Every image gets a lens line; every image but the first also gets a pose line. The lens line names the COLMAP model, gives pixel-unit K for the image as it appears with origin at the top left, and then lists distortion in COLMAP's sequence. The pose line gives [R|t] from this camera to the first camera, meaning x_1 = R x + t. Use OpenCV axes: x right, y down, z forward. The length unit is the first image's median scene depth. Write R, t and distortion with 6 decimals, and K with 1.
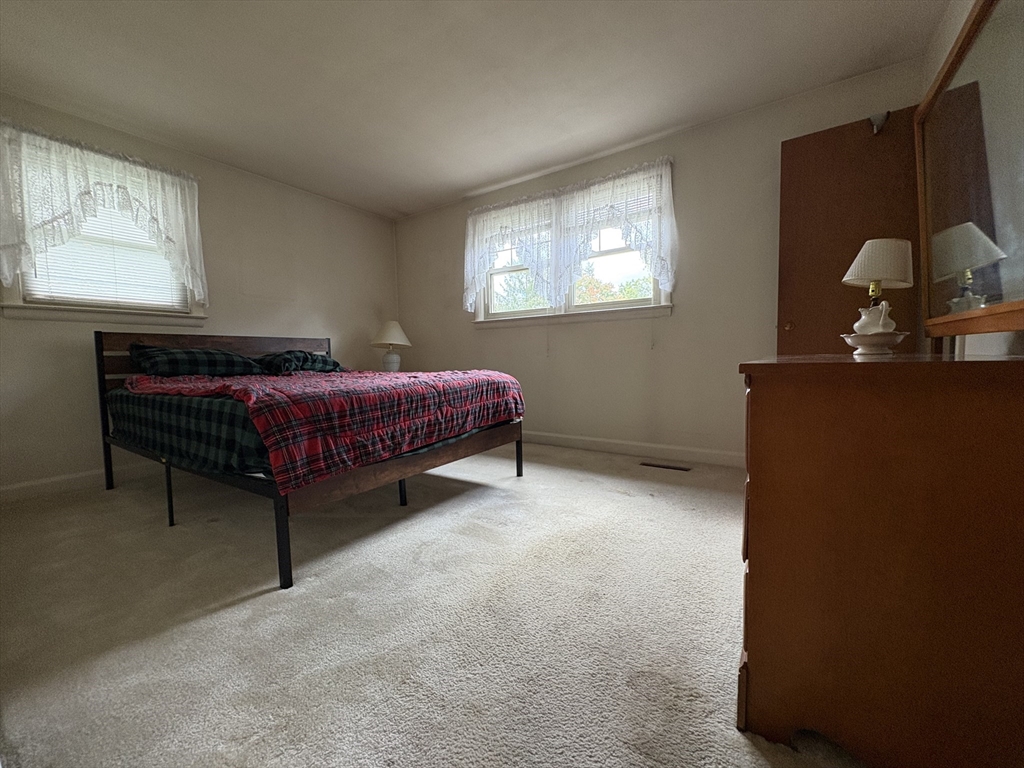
lens RADIAL K [[405.9, 0, 511.7], [0, 405.9, 385.3], [0, 0, 1]] dist [-0.000103, 0.000430]
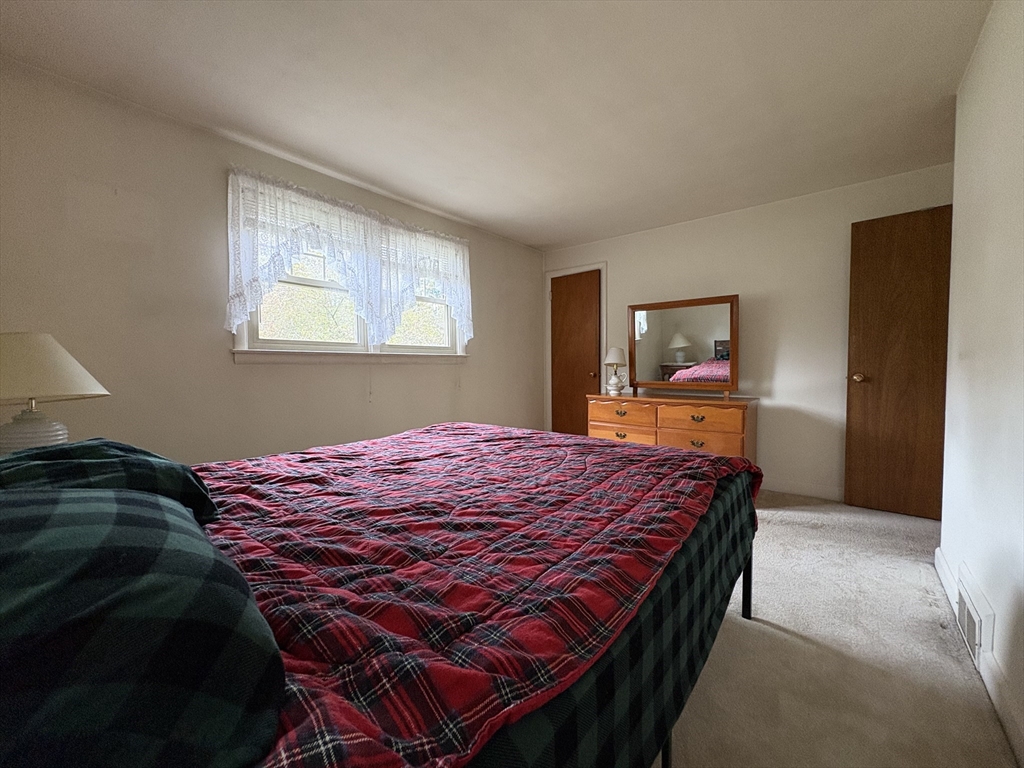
lens RADIAL K [[407.9, 0, 513.9], [0, 407.9, 380.9], [0, 0, 1]] dist [0.000209, 0.000005]
pose [[0.090870, -0.014119, 0.995763, -0.733868], [0.075863, 0.997092, 0.007215, -0.100484], [-0.992969, 0.074886, 0.091677, 0.635724]]
